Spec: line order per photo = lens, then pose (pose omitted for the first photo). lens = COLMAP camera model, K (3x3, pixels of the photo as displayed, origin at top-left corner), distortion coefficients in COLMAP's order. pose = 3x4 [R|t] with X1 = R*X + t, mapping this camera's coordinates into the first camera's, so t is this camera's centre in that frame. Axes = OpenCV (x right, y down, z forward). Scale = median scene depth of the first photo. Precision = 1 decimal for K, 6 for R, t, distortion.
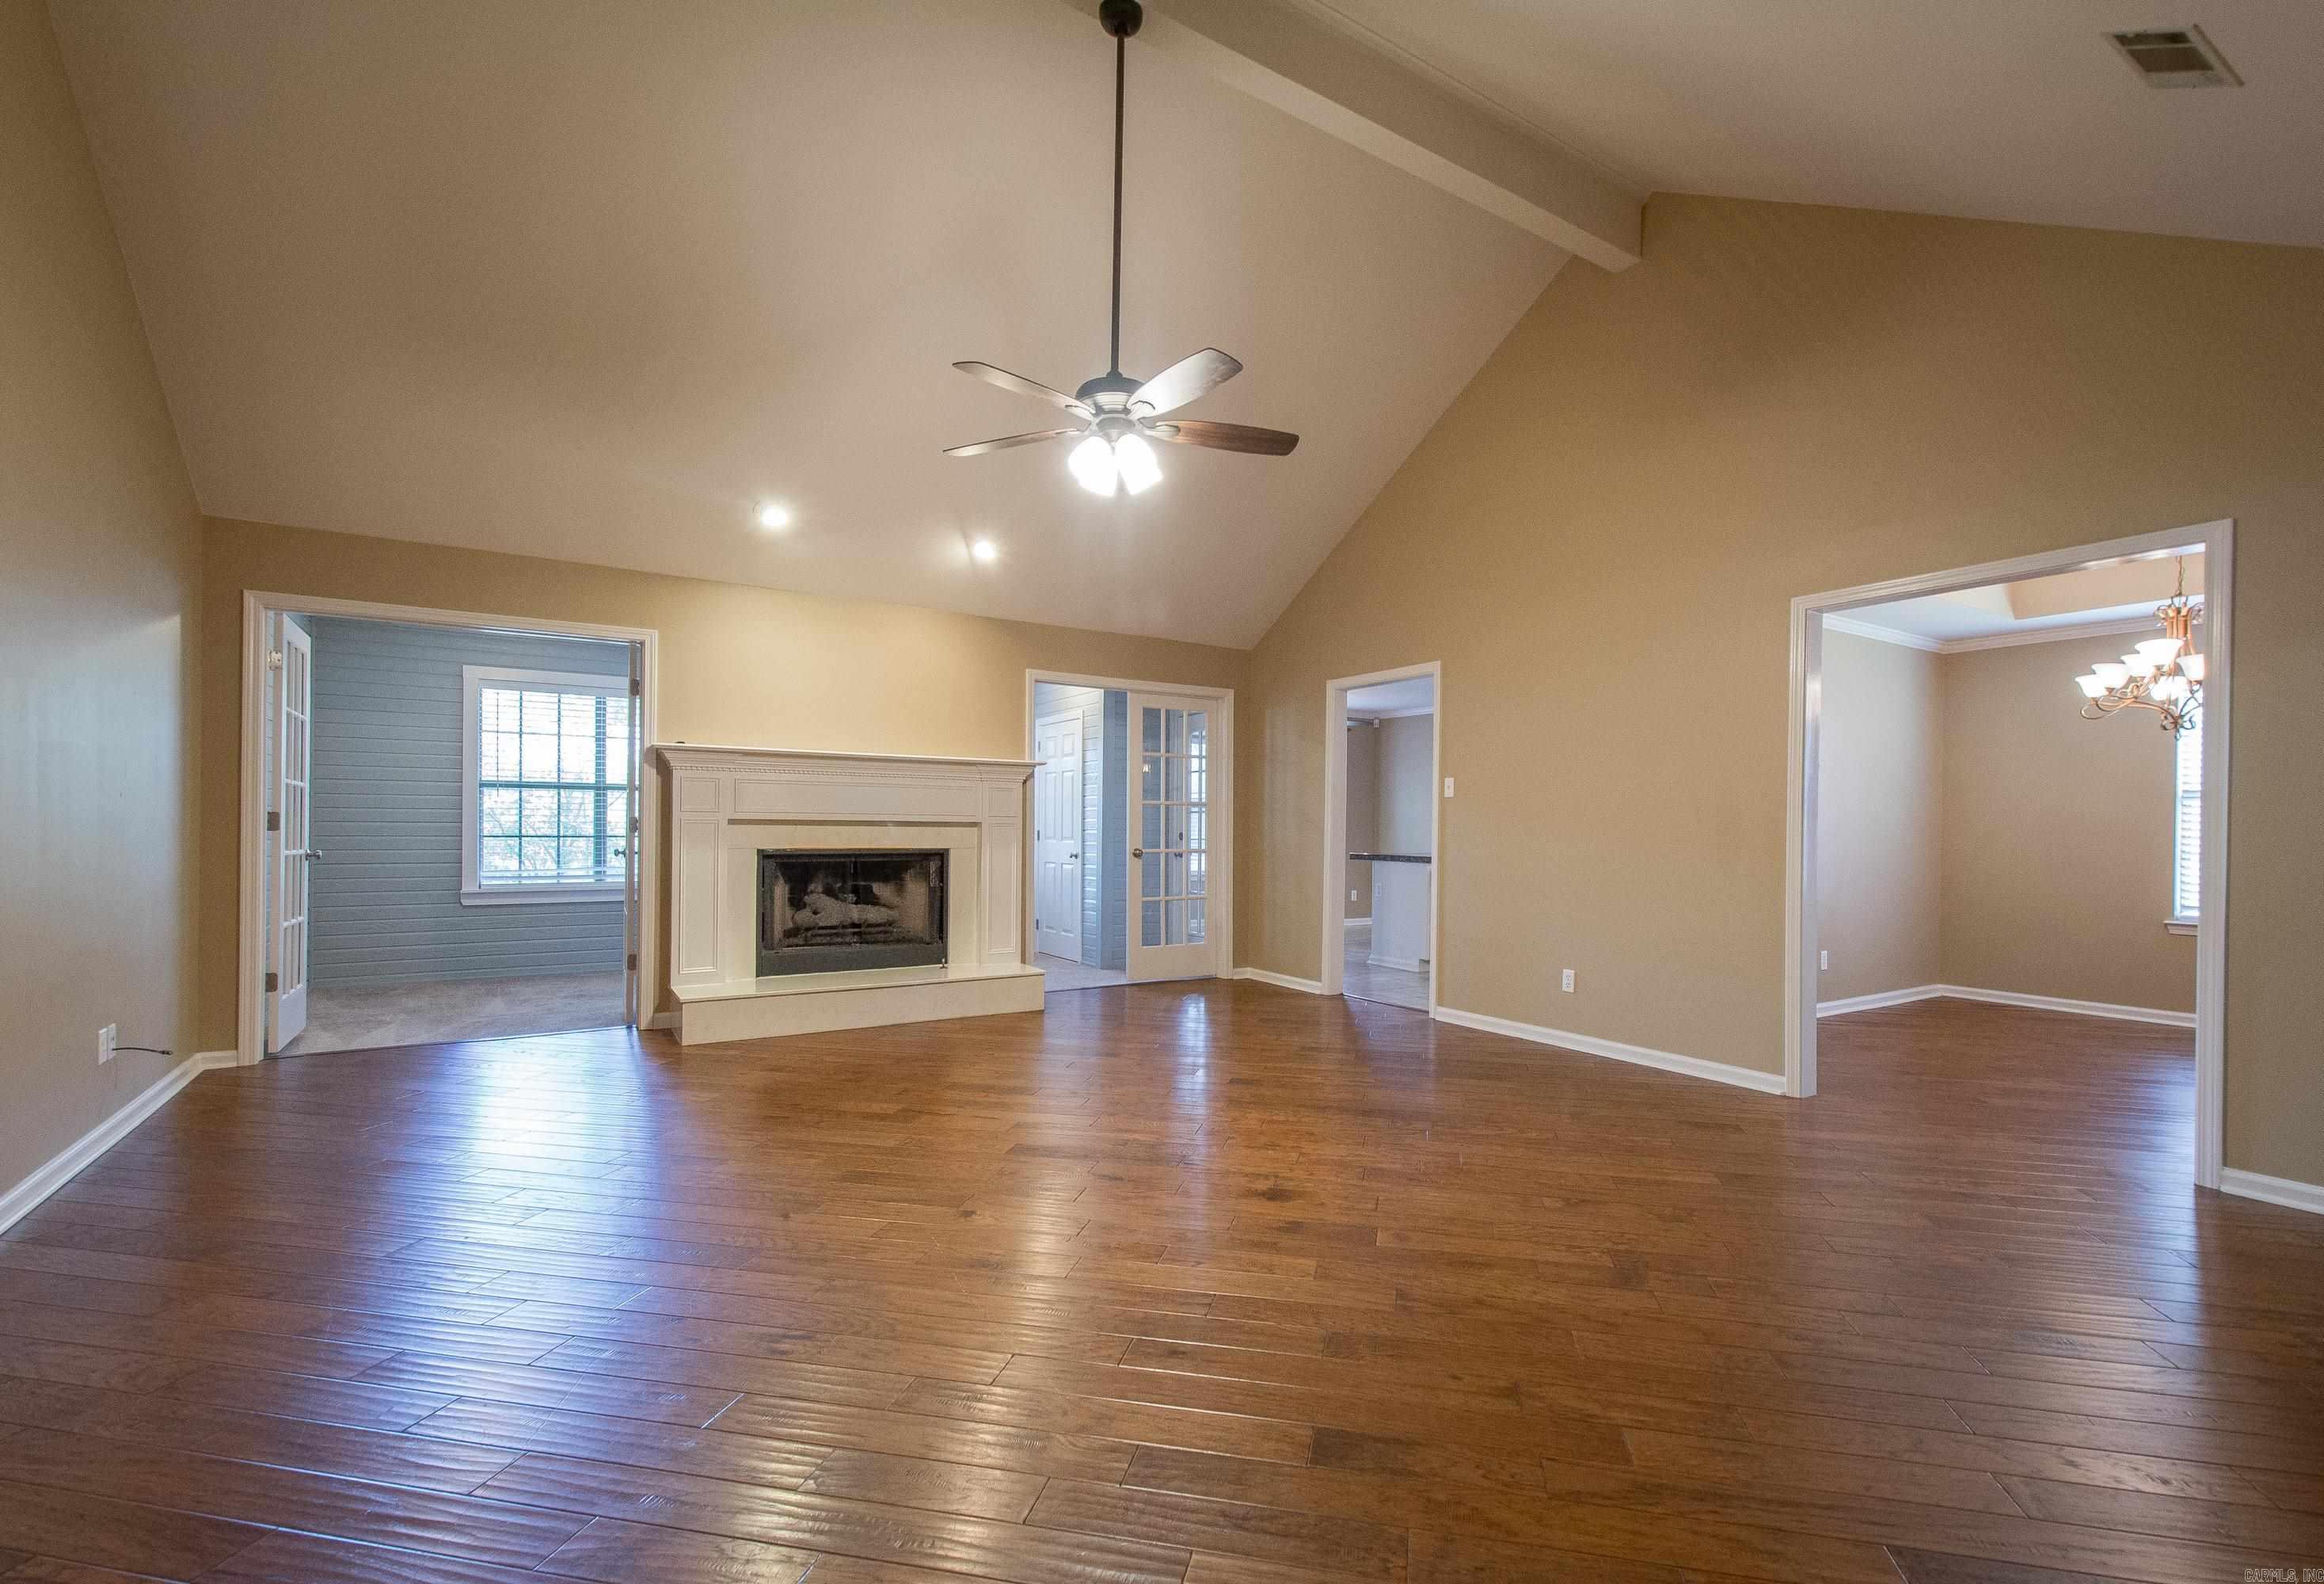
lens RADIAL K [[1035.6, 0, 1217.0], [0, 1035.6, 826.8], [0, 0, 1]] dist [0.018209, 0.000169]
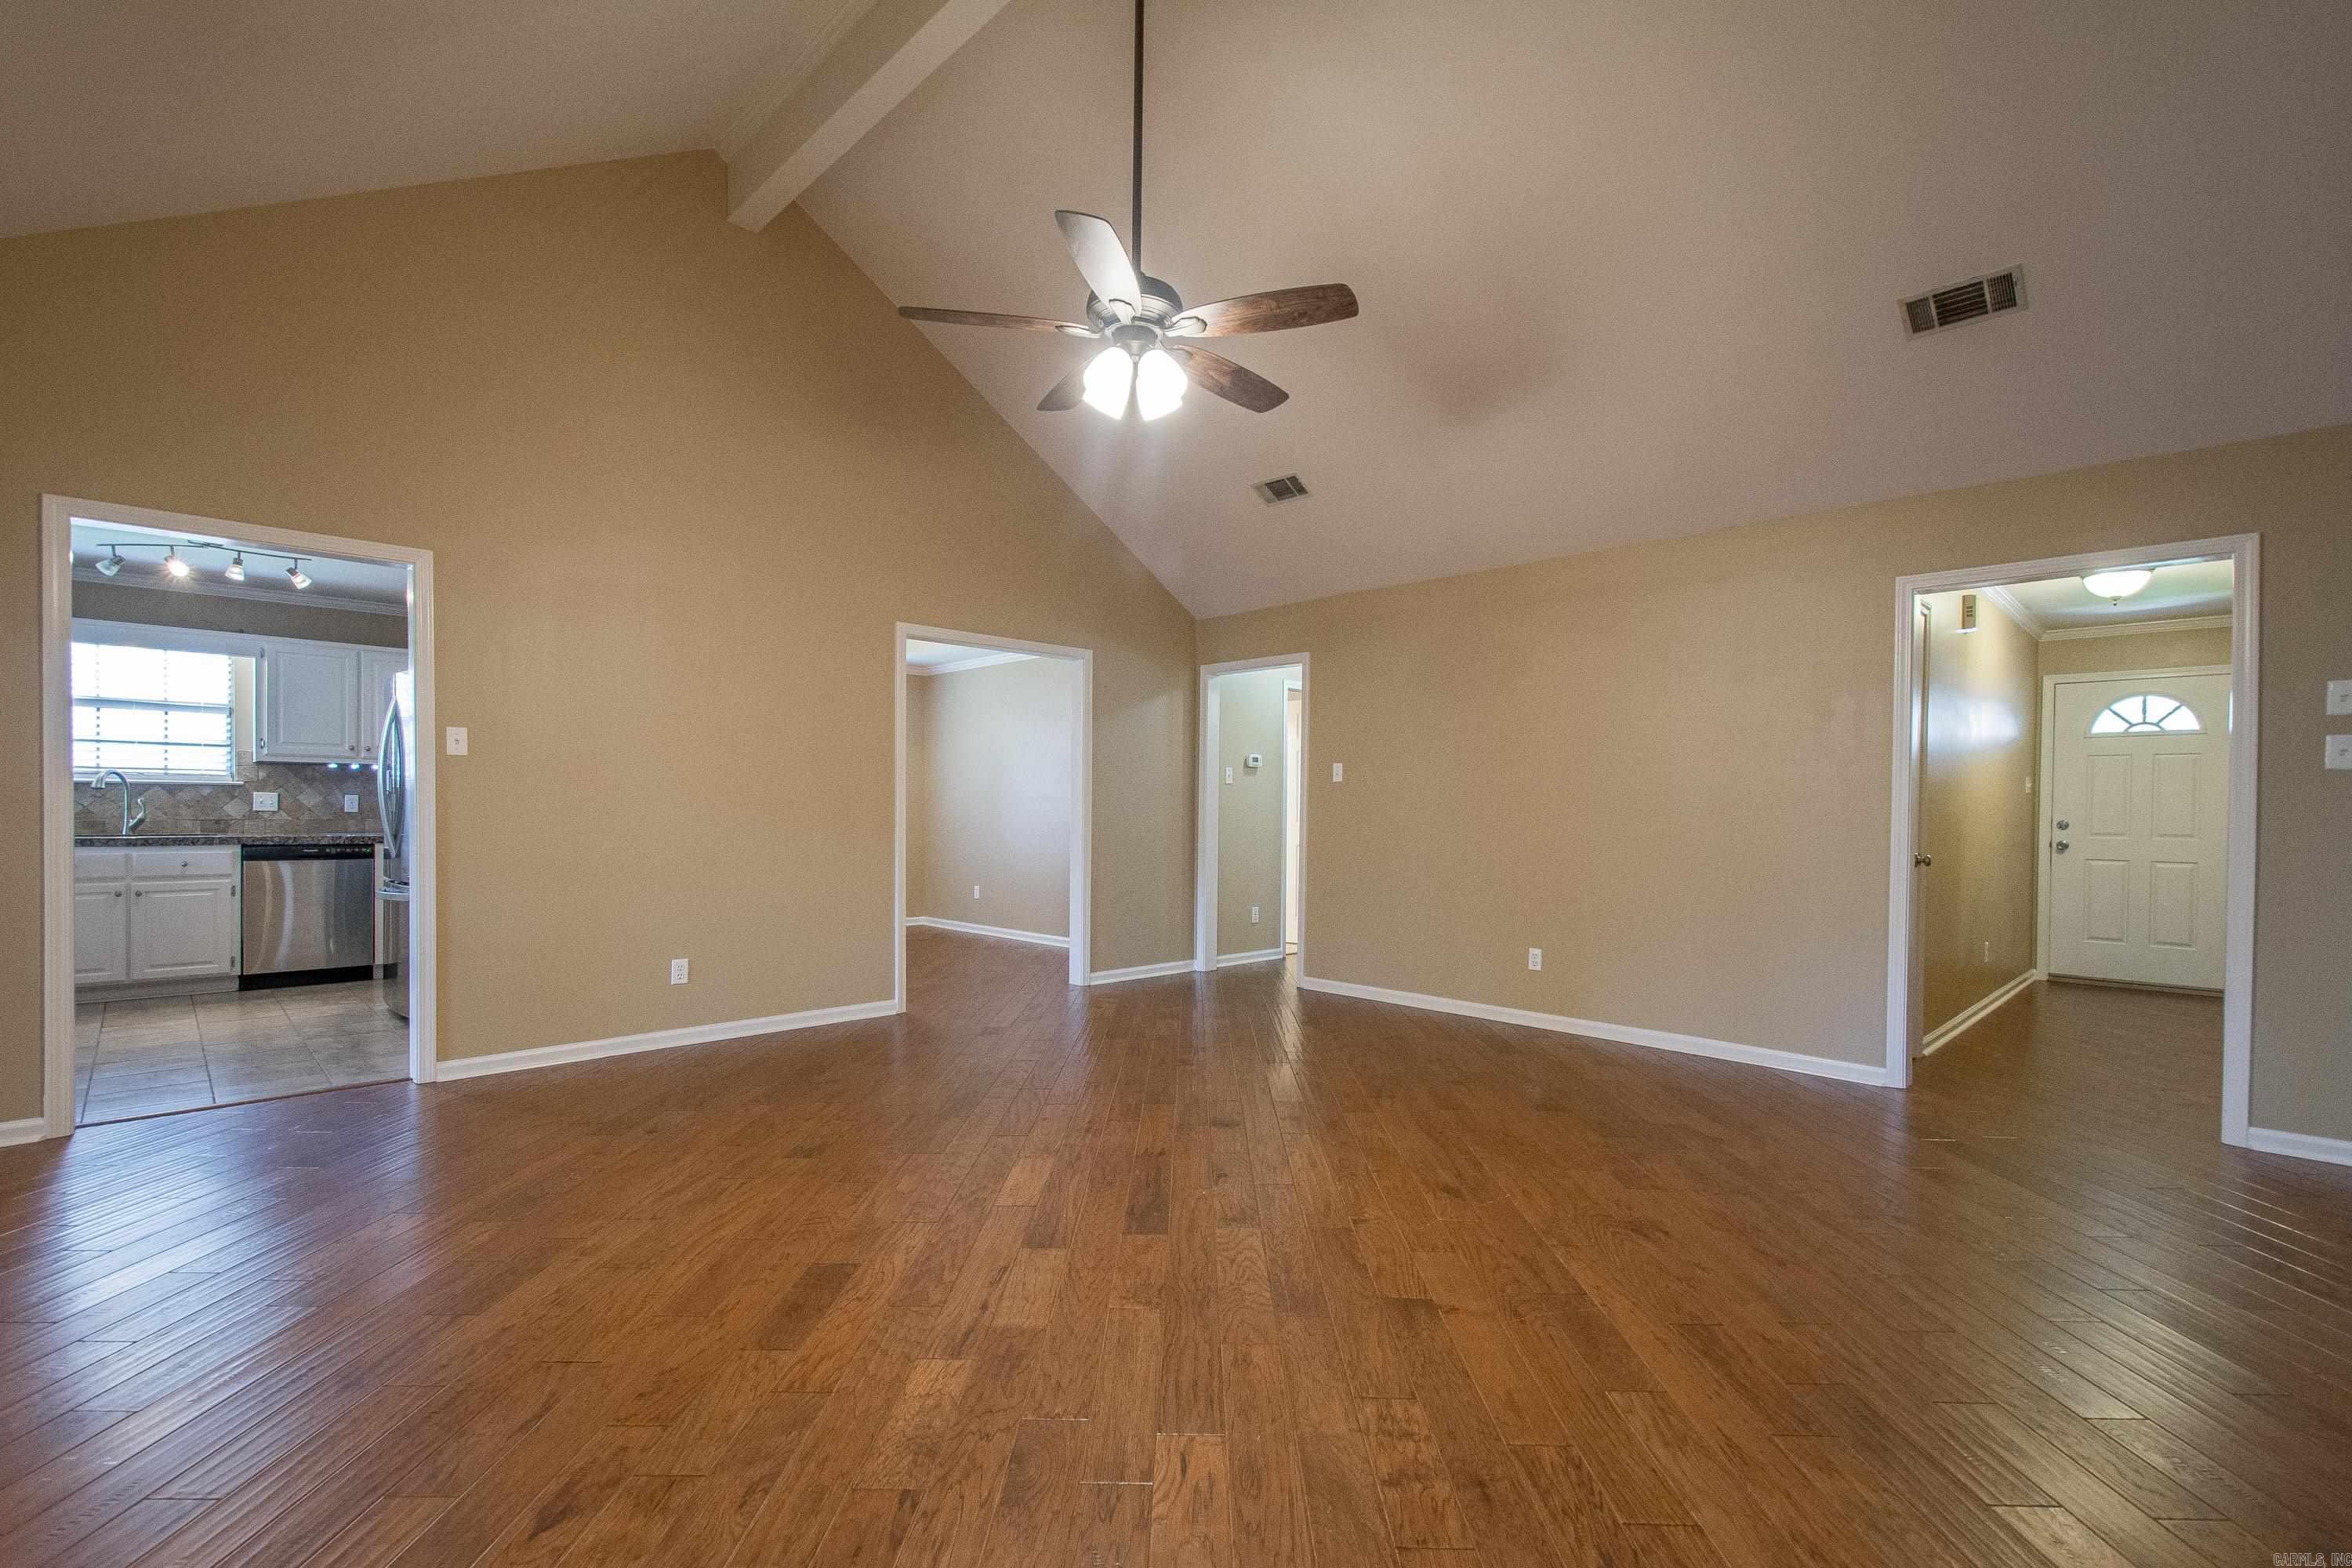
lens RADIAL K [[1041.8, 0, 1186.6], [0, 1041.8, 819.3], [0, 0, 1]] dist [0.018929, -0.008993]
pose [[-0.193964, -0.019305, 0.980819, -0.526694], [-0.013692, 0.999762, 0.016970, -0.003695], [-0.980913, -0.010138, -0.194183, 0.622738]]
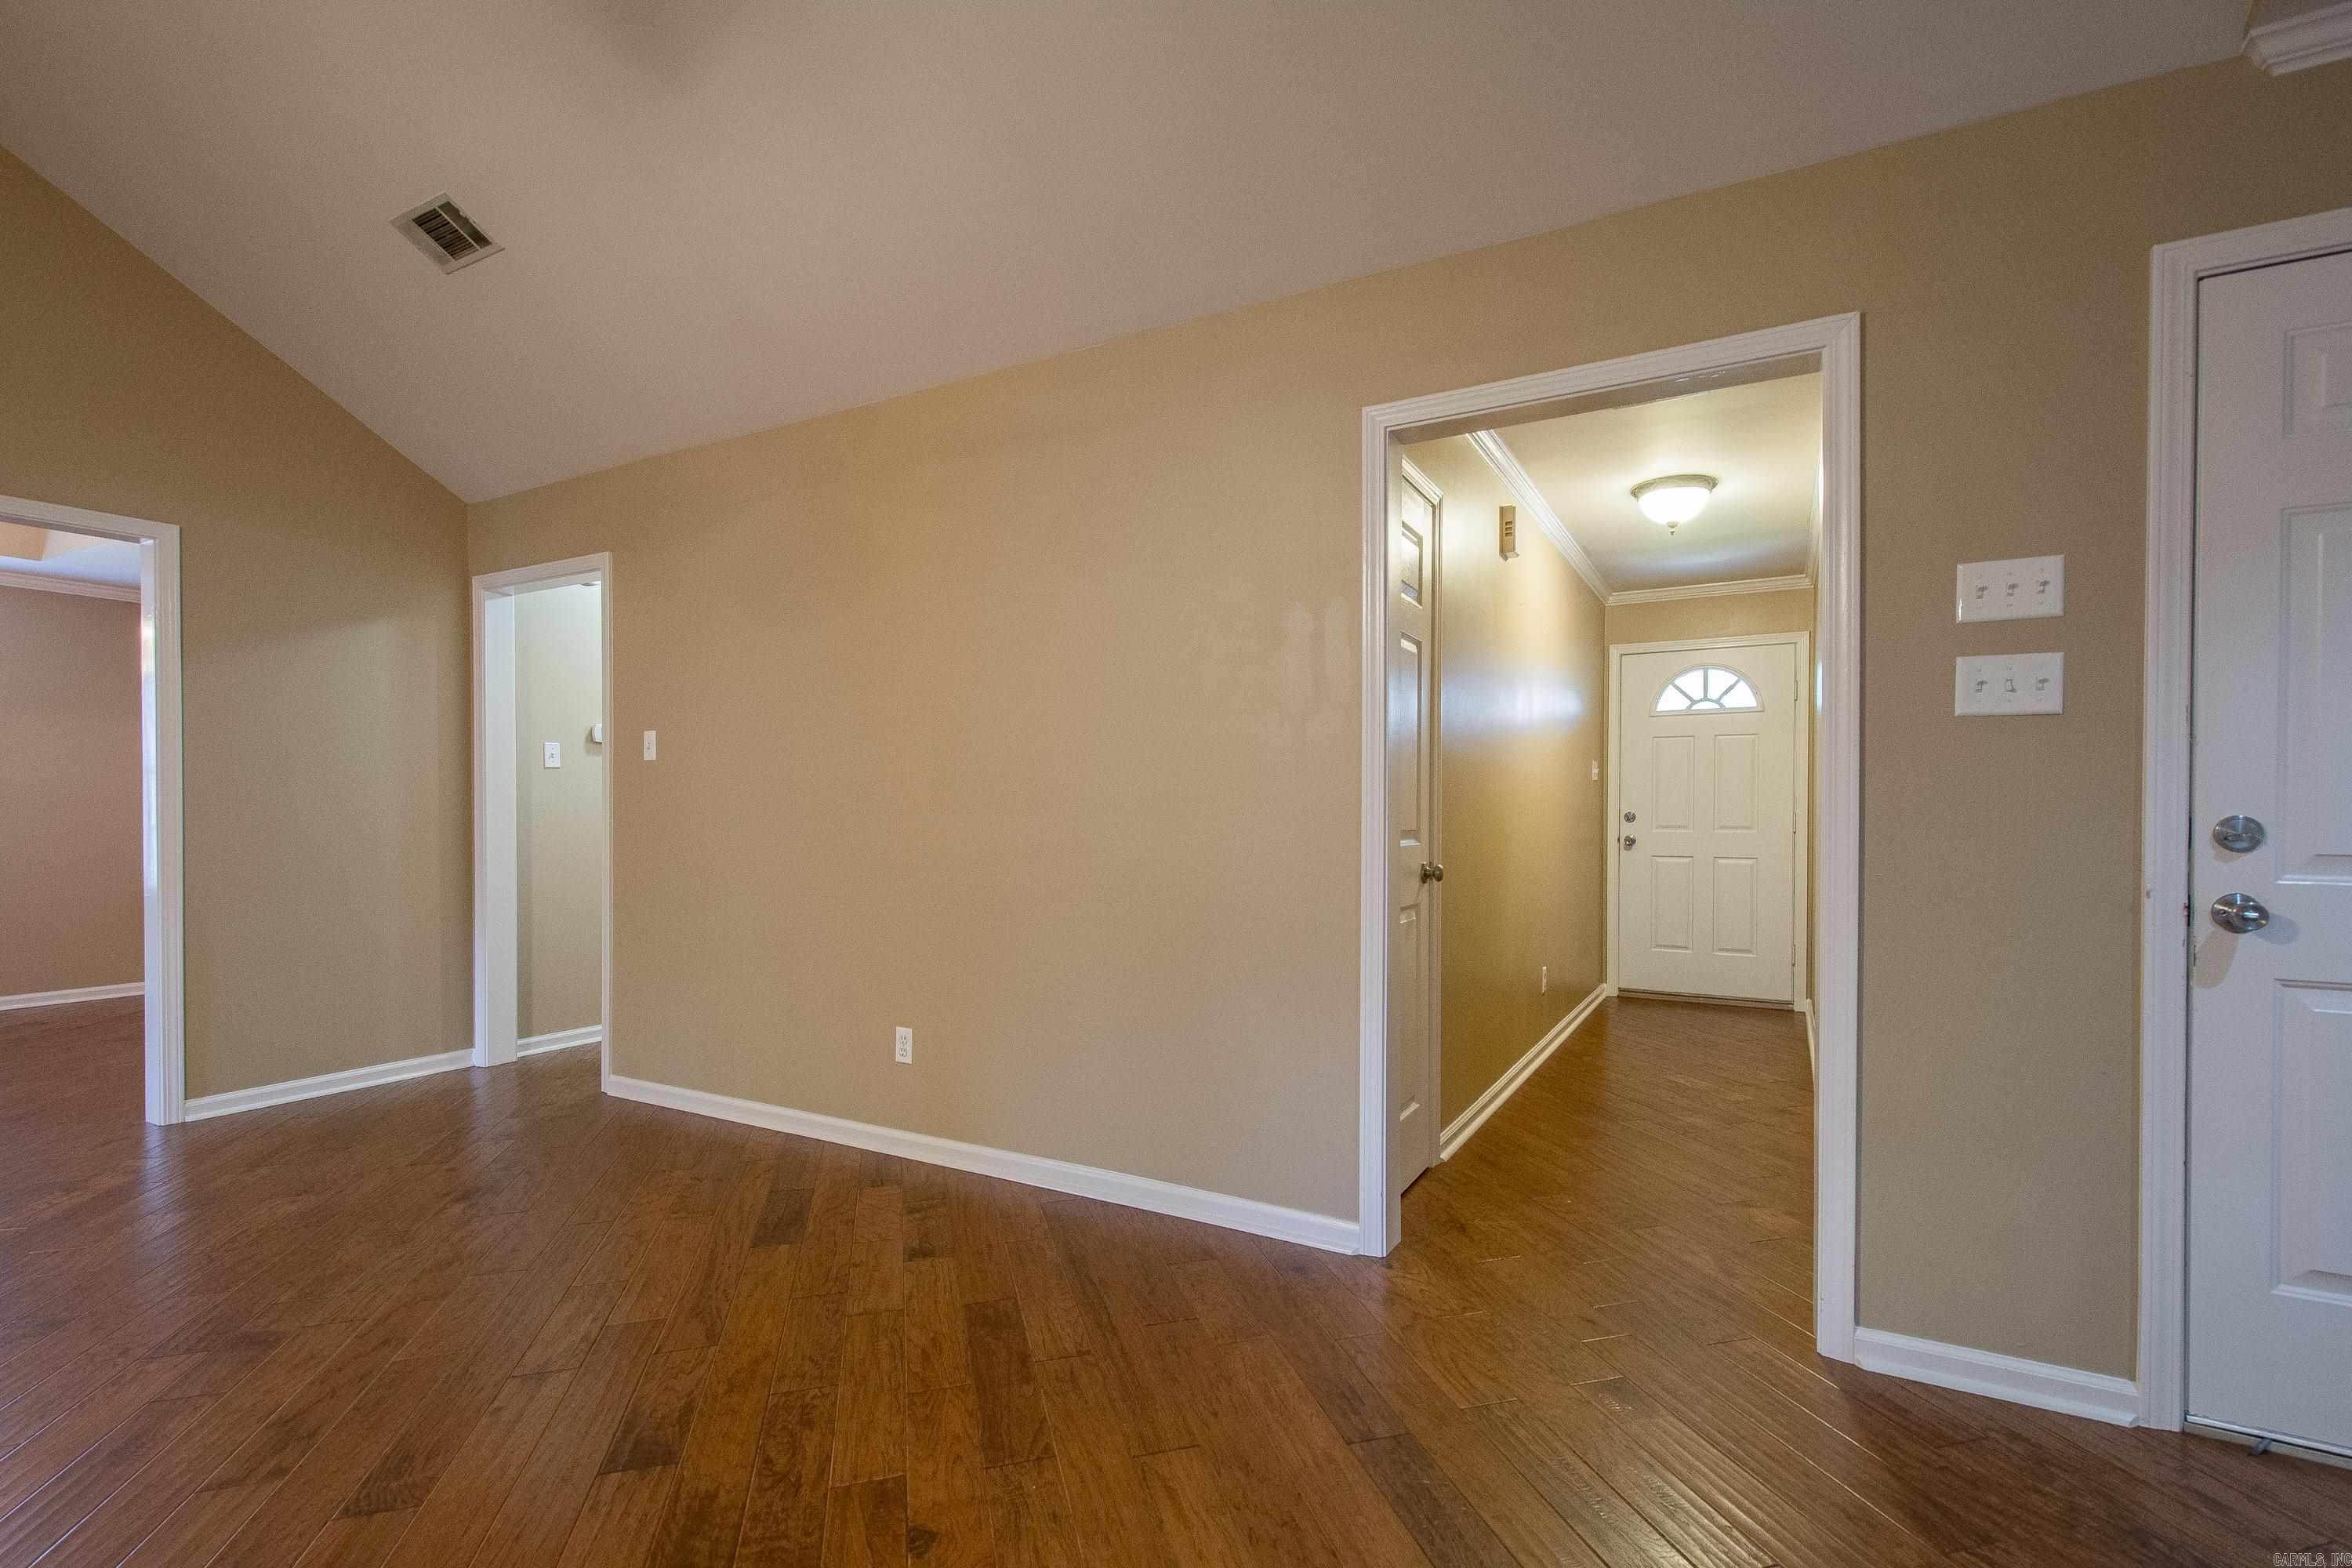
lens RADIAL K [[1042.9, 0, 1203.0], [0, 1042.9, 821.2], [0, 0, 1]] dist [0.008962, -0.000653]
pose [[-0.464282, -0.016477, 0.885534, -0.281817], [-0.005667, 0.999862, 0.015634, -0.000283], [-0.885669, 0.002240, -0.464311, 0.287836]]
